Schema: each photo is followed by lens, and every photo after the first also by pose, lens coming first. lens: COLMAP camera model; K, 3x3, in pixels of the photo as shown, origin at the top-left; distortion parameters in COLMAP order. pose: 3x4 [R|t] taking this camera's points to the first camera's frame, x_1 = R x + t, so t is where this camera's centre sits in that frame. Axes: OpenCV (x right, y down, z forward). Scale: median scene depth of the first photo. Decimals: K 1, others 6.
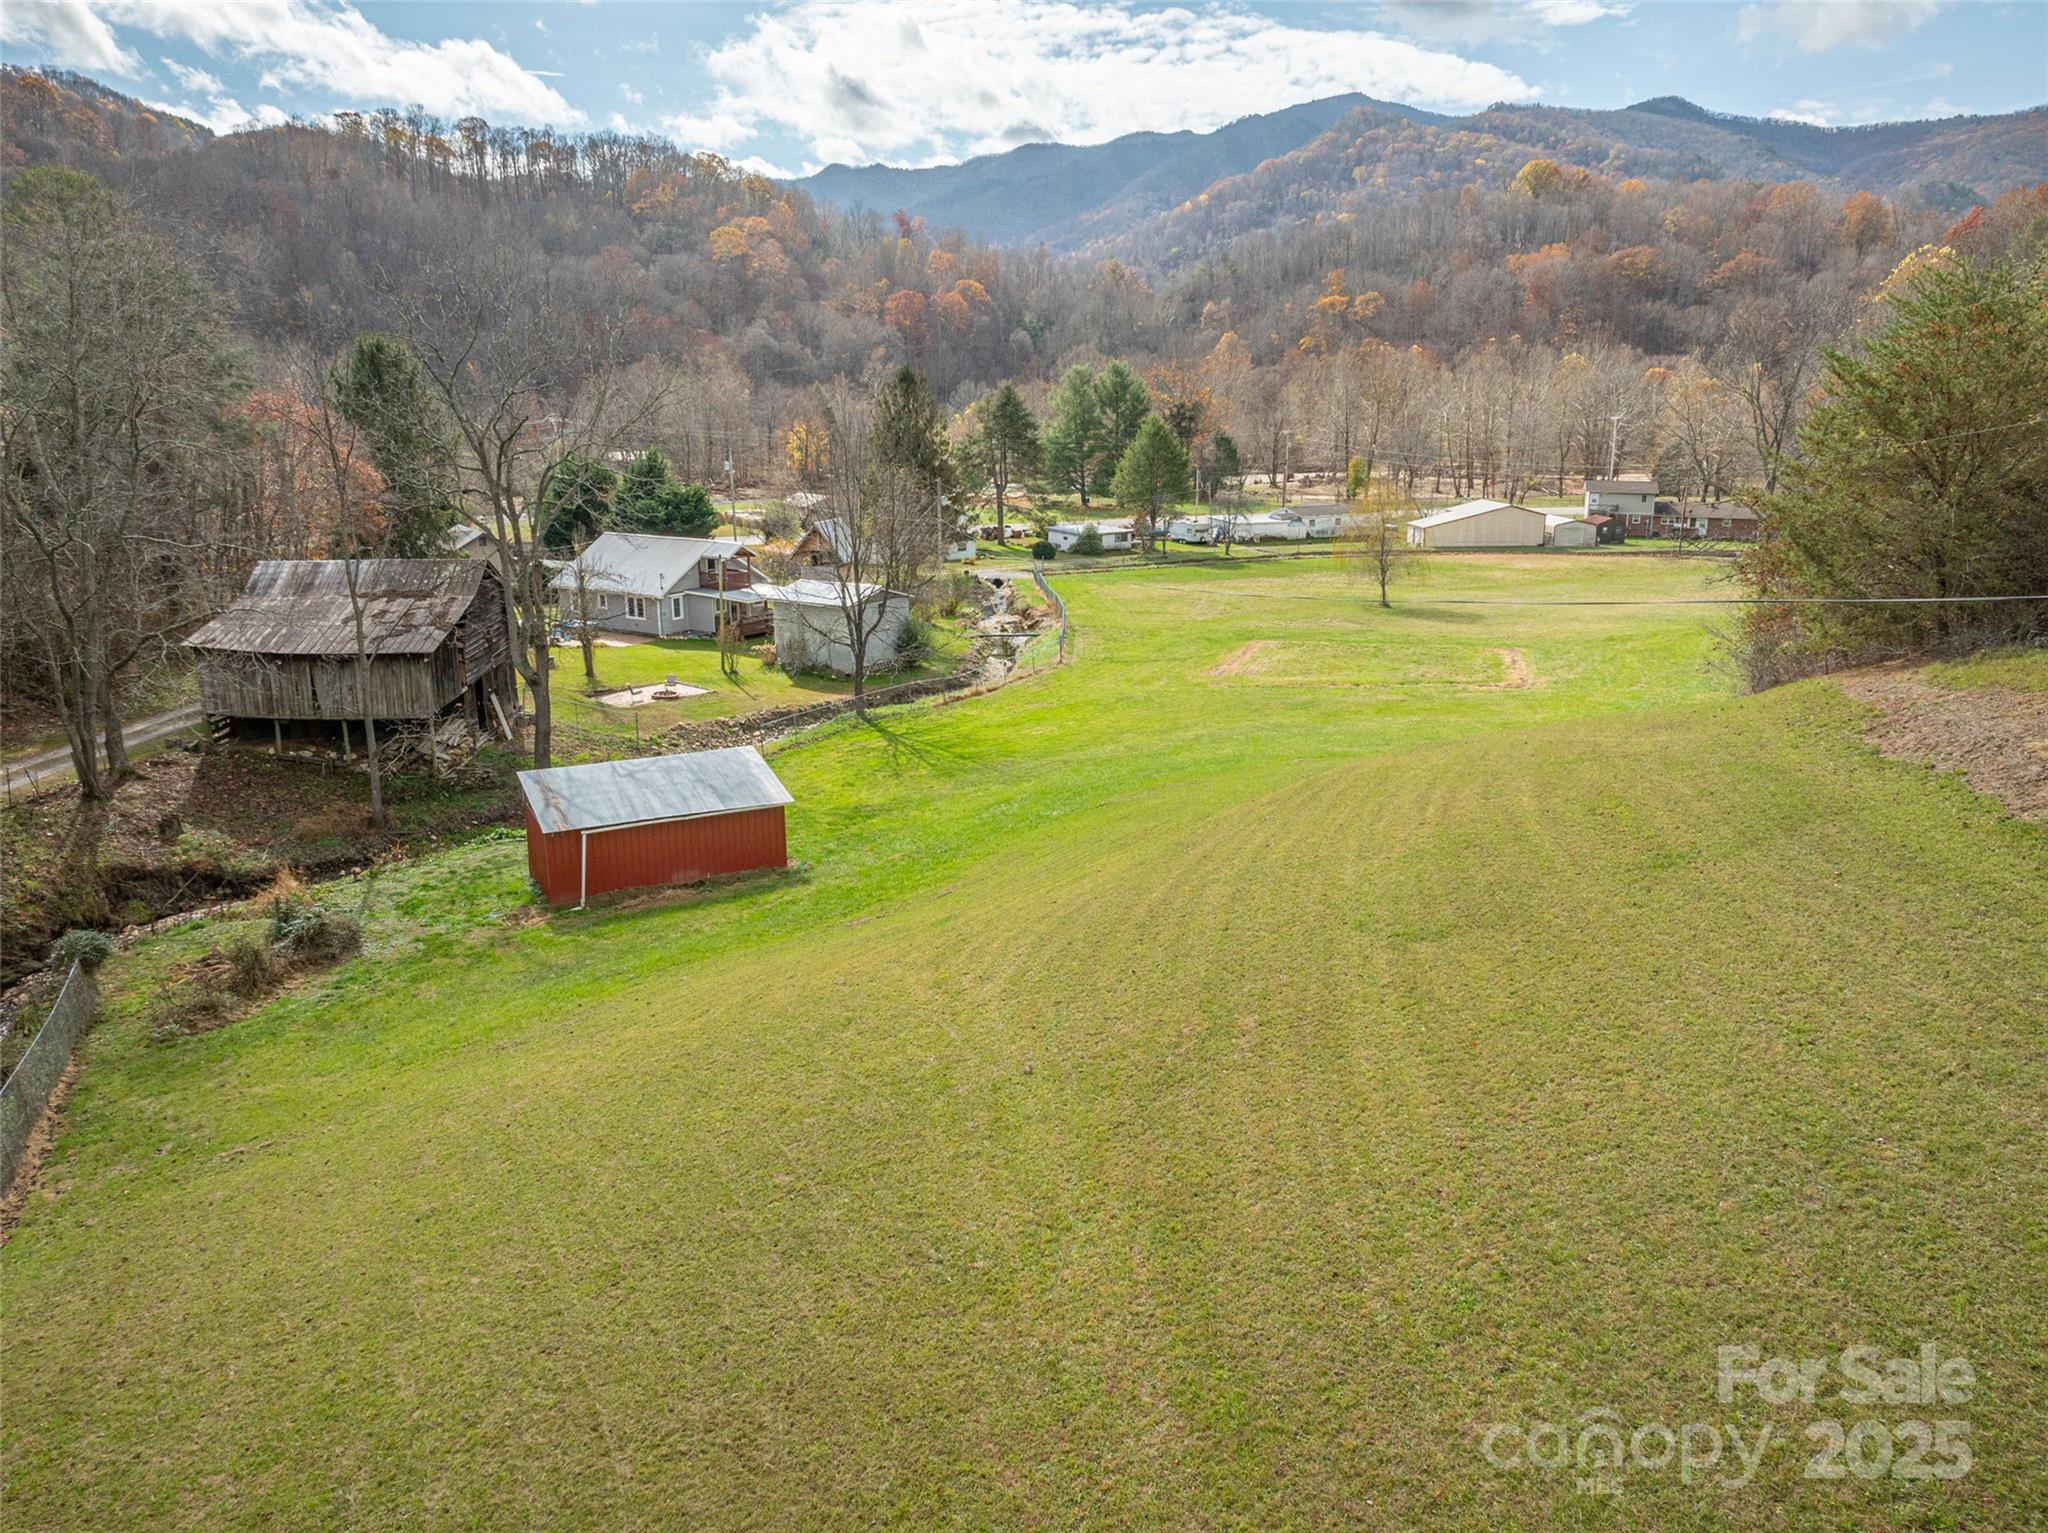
lens RADIAL K [[1453.7, 0, 1026.9], [0, 1453.7, 768.2], [0, 0, 1]] dist [-0.054665, 0.031541]
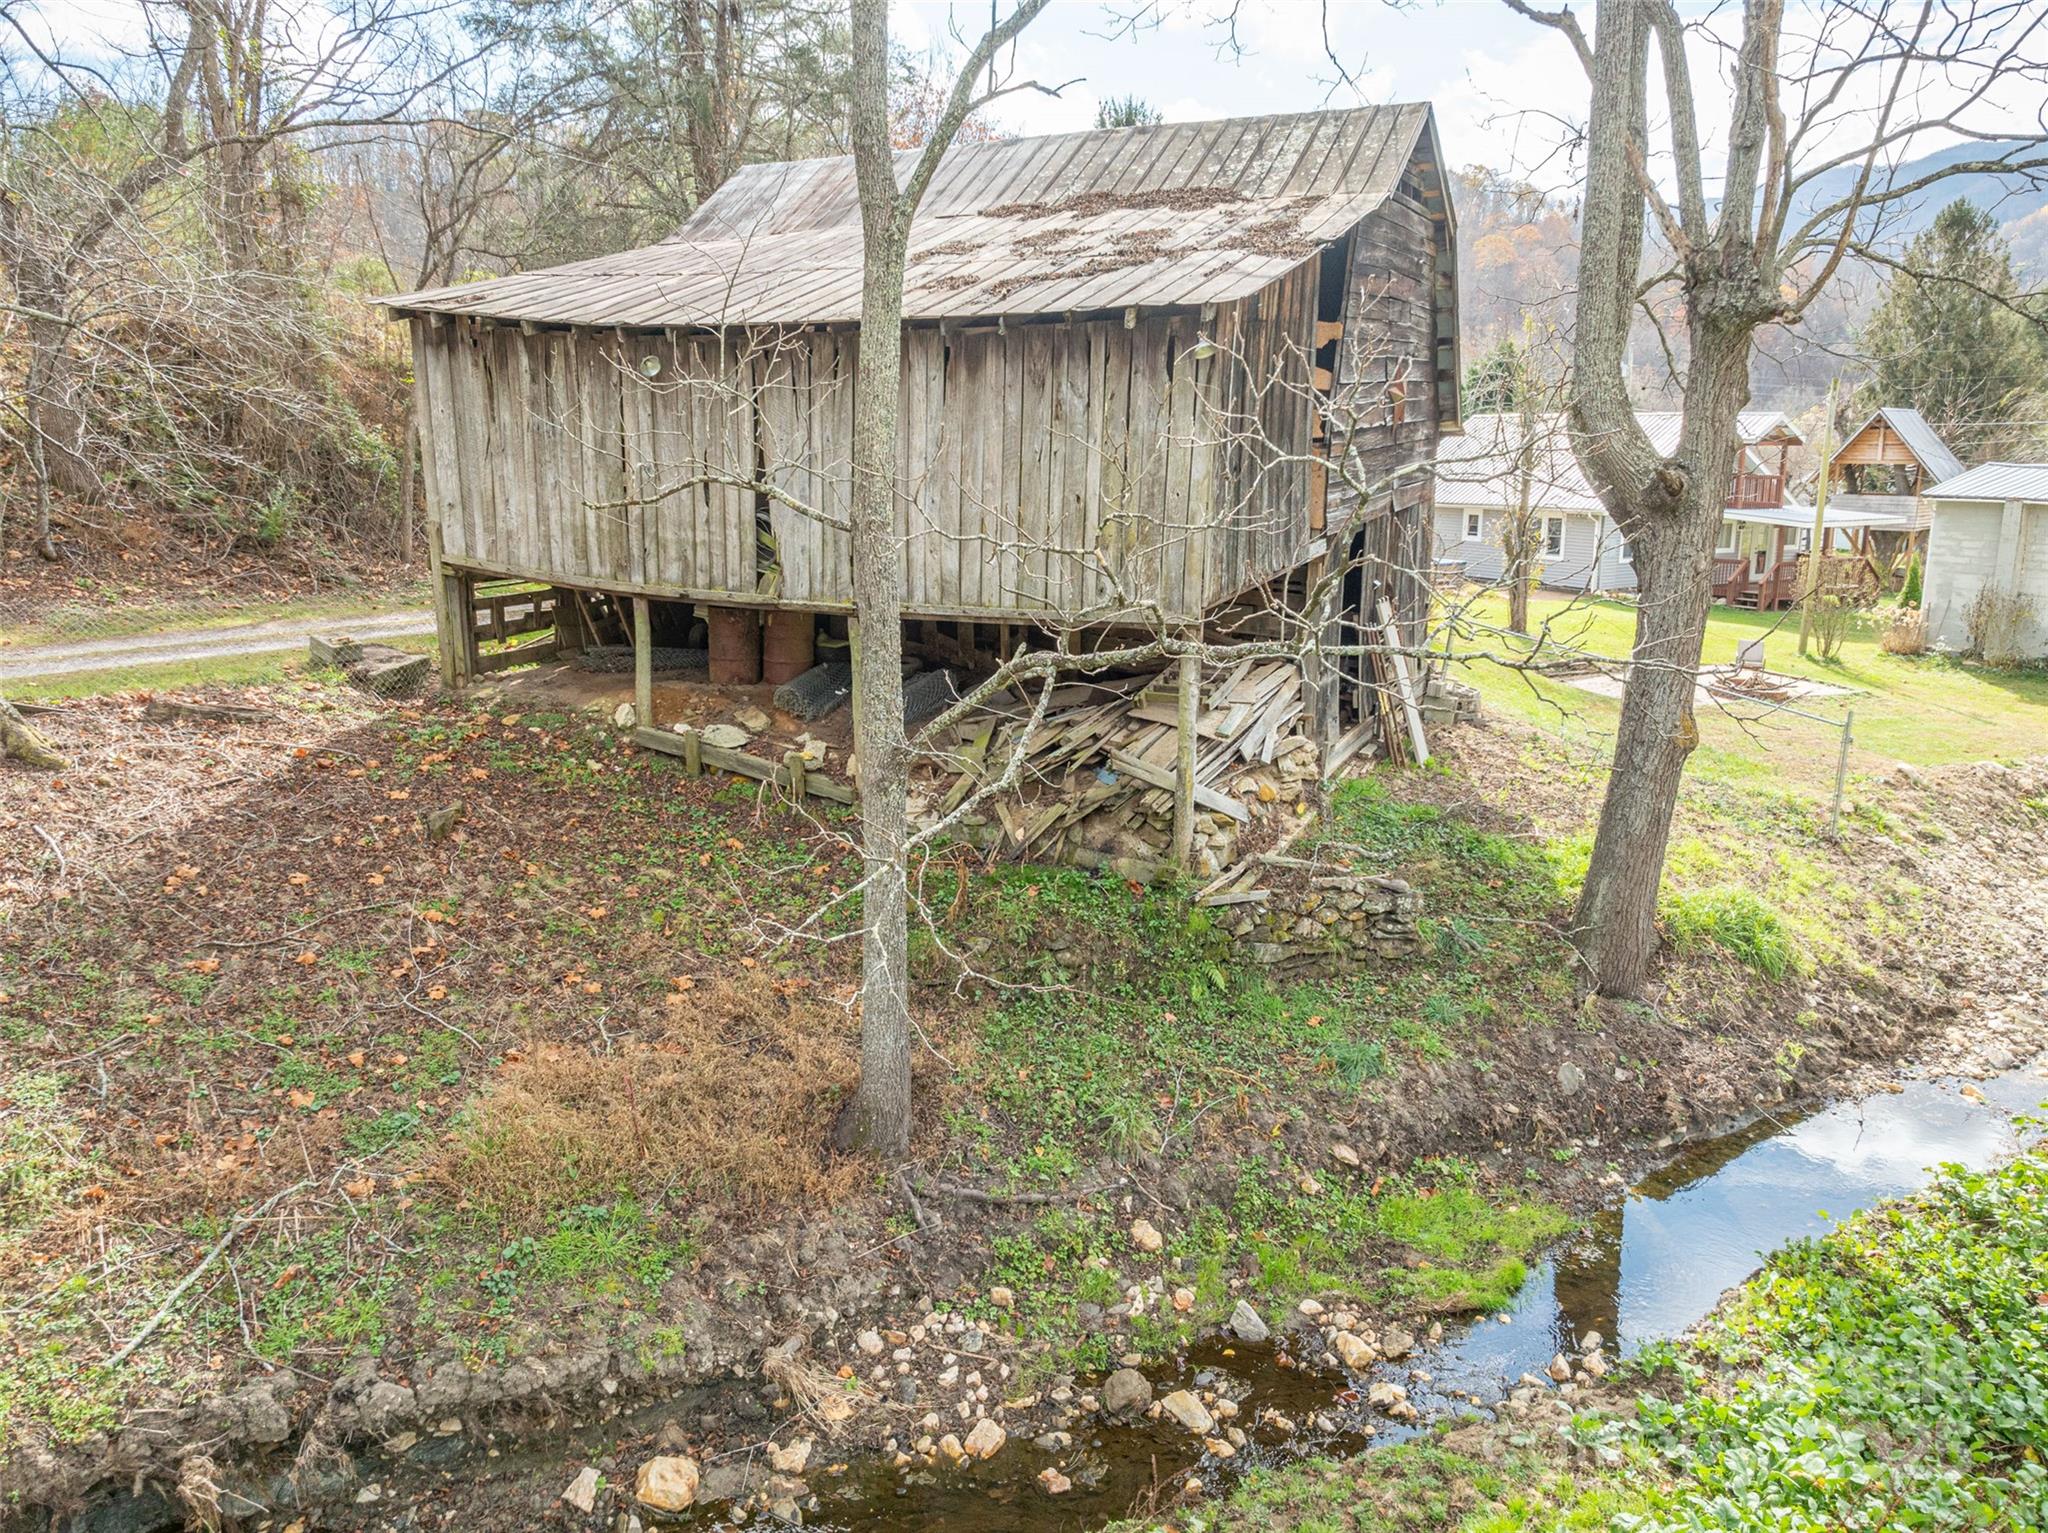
lens RADIAL K [[1453.7, 0, 1026.9], [0, 1453.7, 768.2], [0, 0, 1]] dist [-0.054665, 0.031541]
pose [[0.889152, 0.100319, -0.446481, -0.191263], [-0.114736, 0.993382, -0.005292, -0.005236], [0.442996, 0.055933, 0.894777, 0.452231]]
